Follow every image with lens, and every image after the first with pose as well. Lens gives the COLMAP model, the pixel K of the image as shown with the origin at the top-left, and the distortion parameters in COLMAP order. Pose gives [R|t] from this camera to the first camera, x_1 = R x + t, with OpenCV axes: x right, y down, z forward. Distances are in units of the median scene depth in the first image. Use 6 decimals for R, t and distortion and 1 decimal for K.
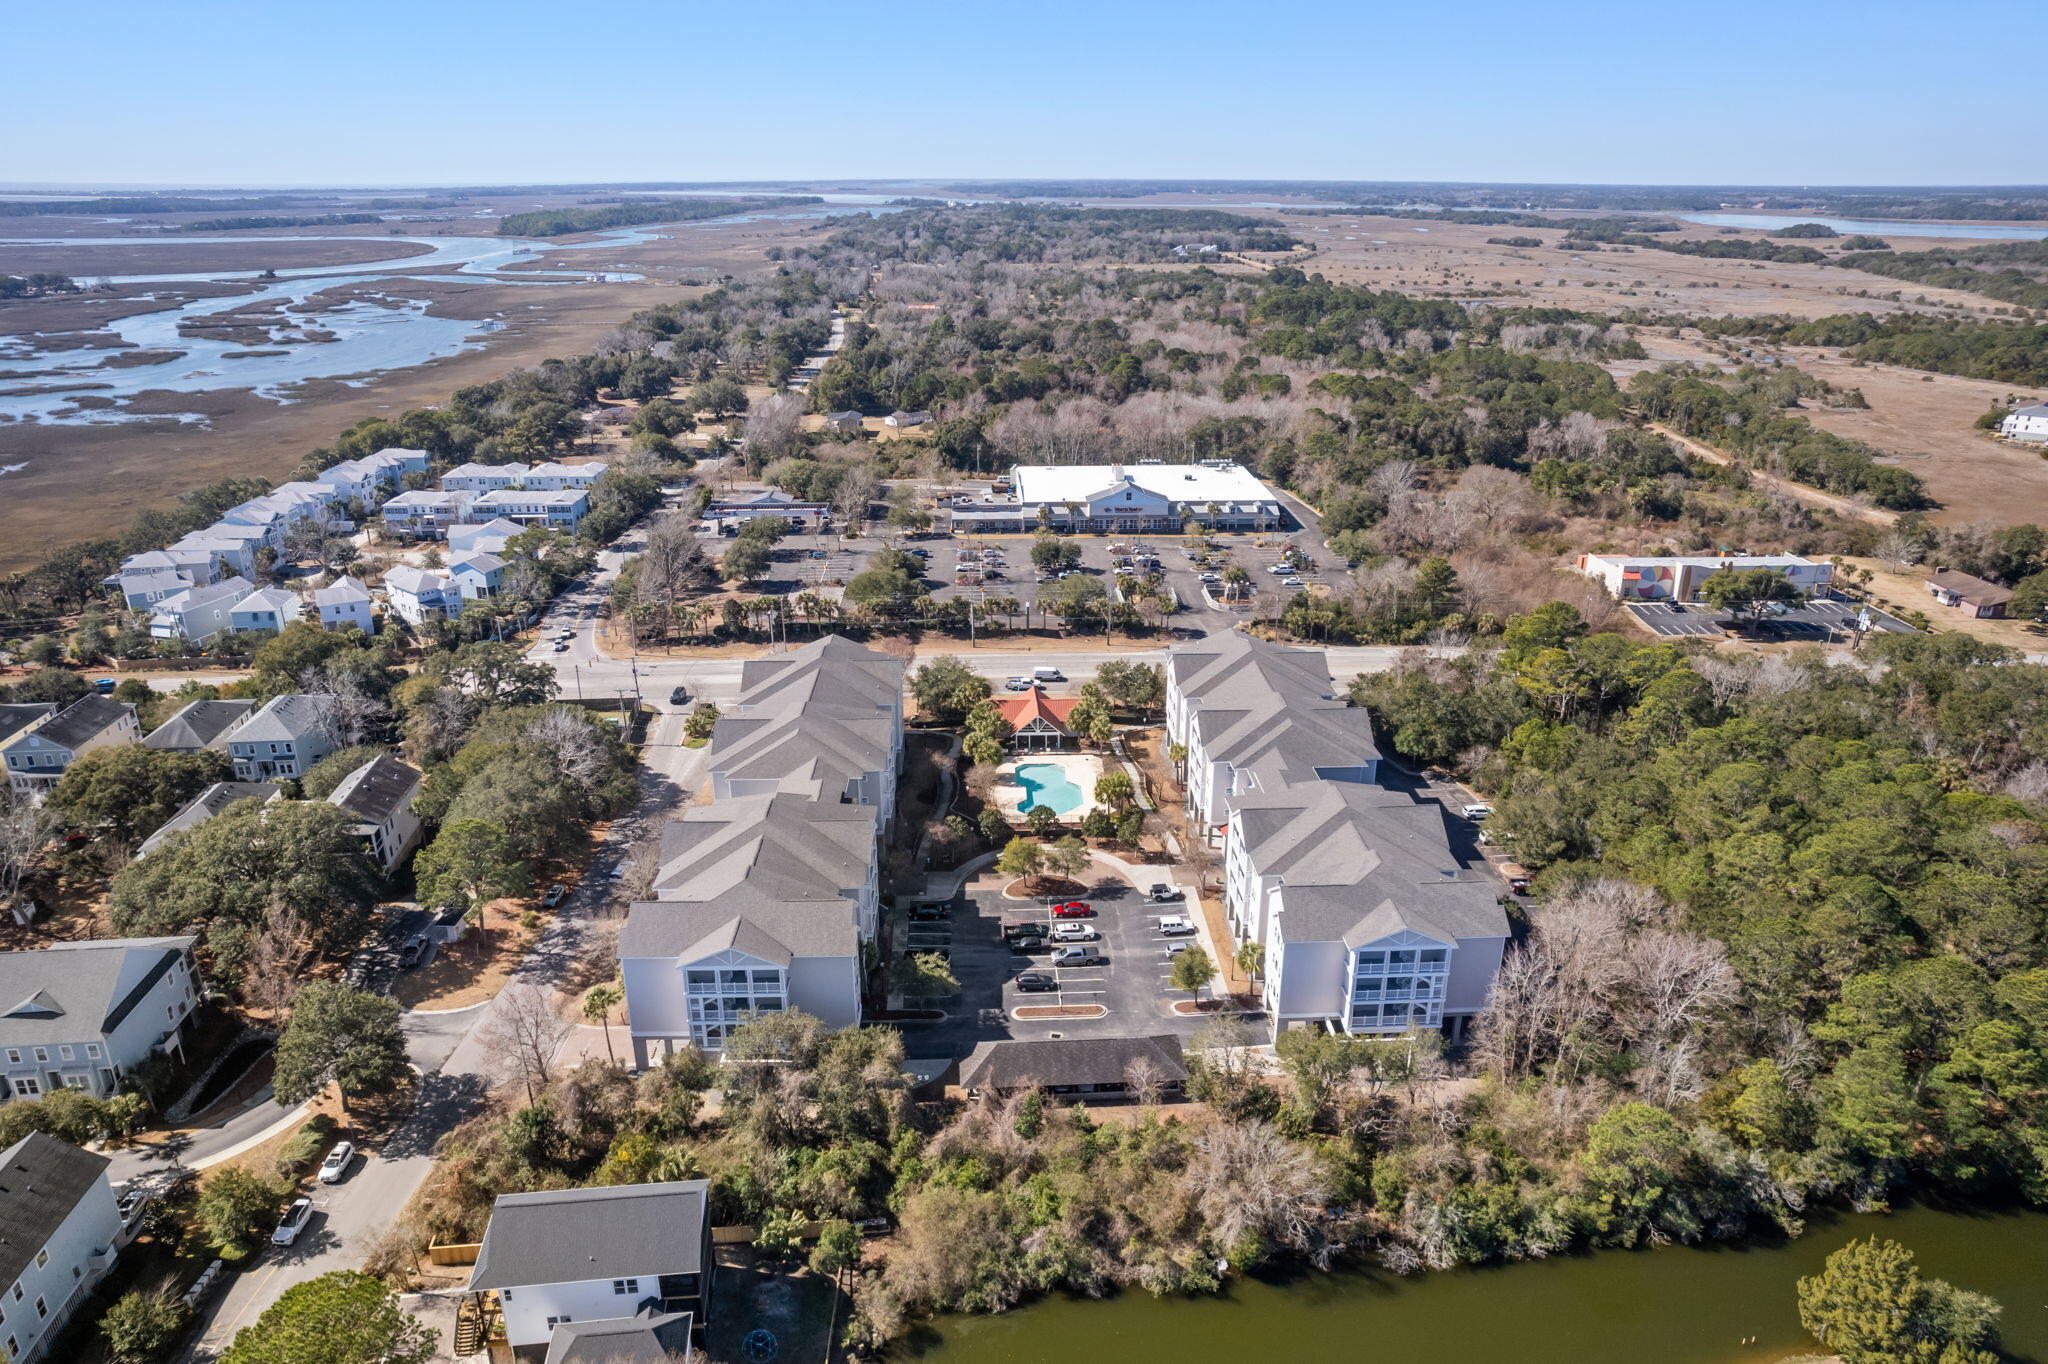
lens RADIAL K [[1356.8, 0, 1047.9], [0, 1356.8, 691.2], [0, 0, 1]] dist [-0.077426, 0.061636]
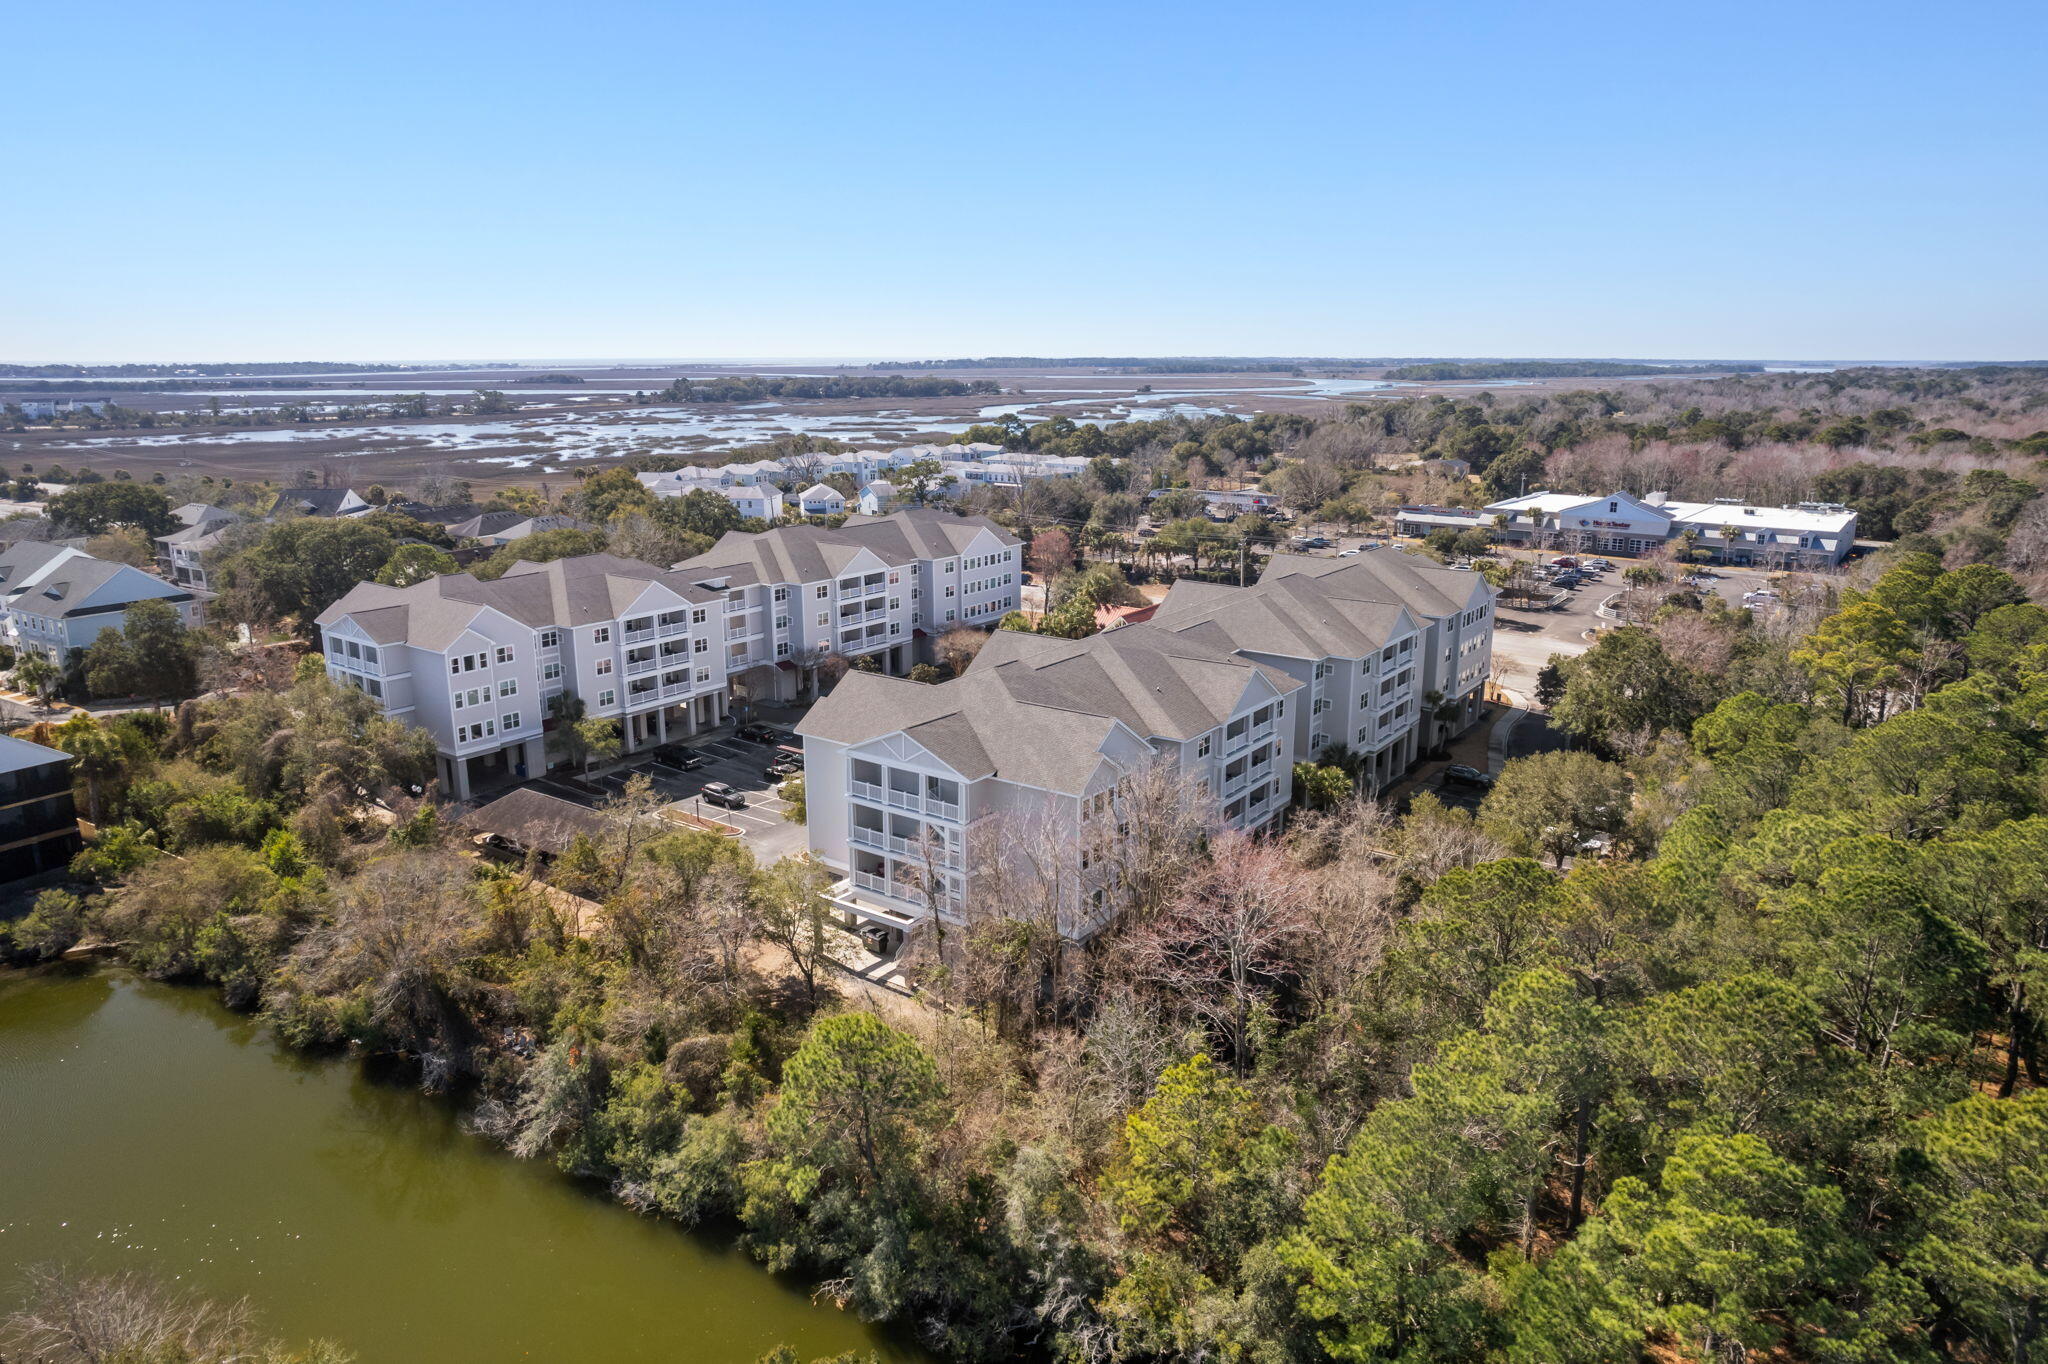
lens RADIAL K [[1356.8, 0, 1047.9], [0, 1356.8, 691.2], [0, 0, 1]] dist [-0.077426, 0.061636]
pose [[0.779603, 0.143484, -0.609615, 0.290749], [-0.222181, 0.973452, -0.055015, 0.073482], [0.585538, 0.178335, 0.790786, 0.220483]]
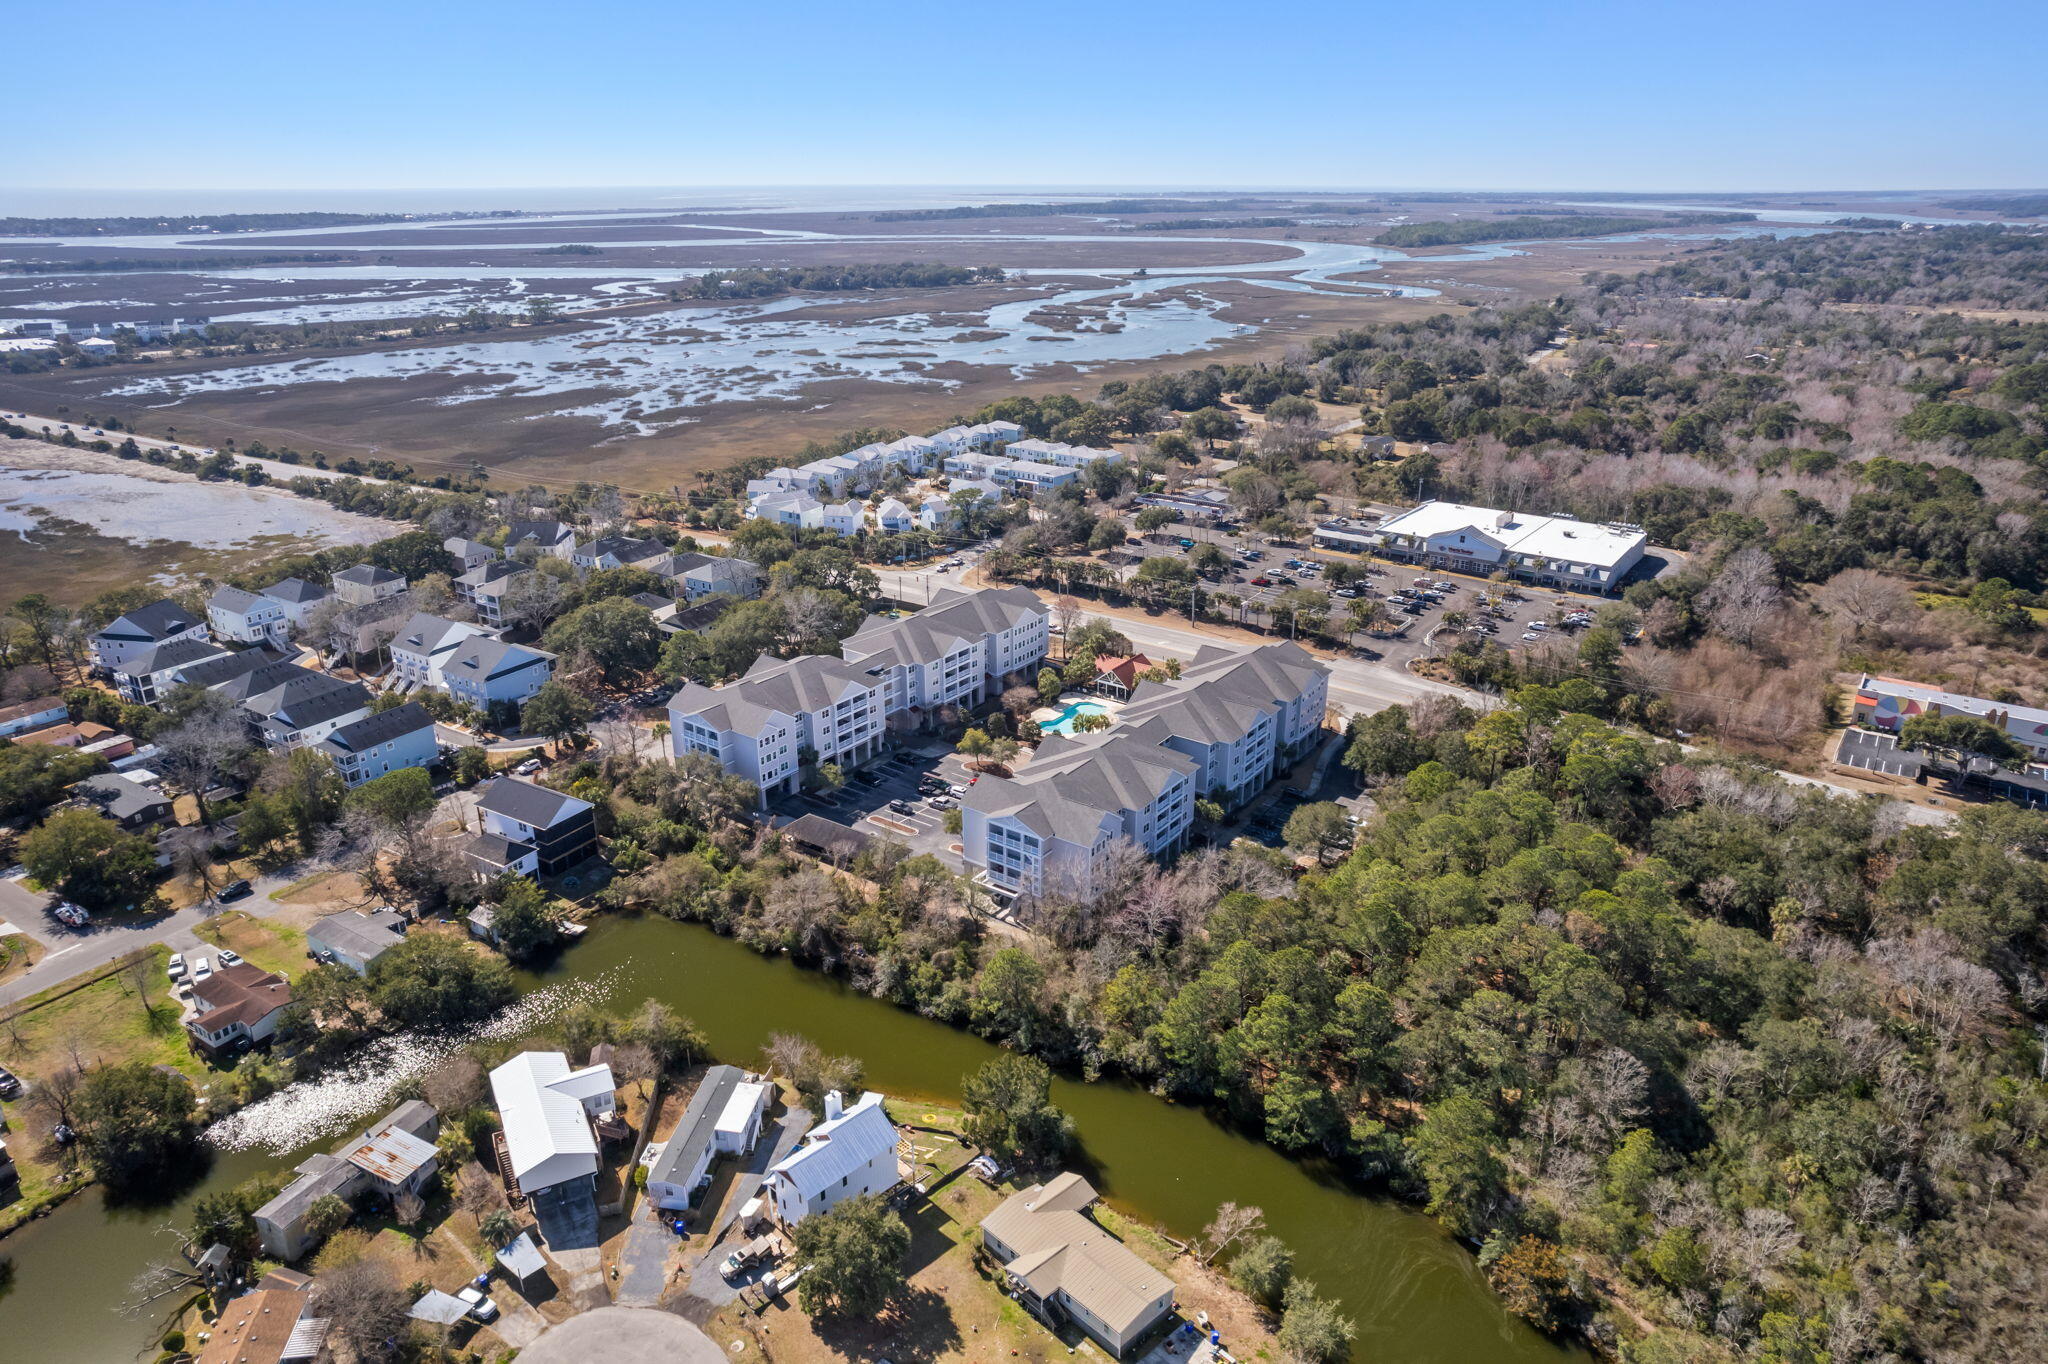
lens RADIAL K [[1356.8, 0, 1047.9], [0, 1356.8, 691.2], [0, 0, 1]] dist [-0.077426, 0.061636]
pose [[0.781263, 0.221584, -0.583548, 0.461665], [-0.222454, 0.972326, 0.071386, -0.027153], [0.583217, 0.074041, 0.808935, -0.069846]]
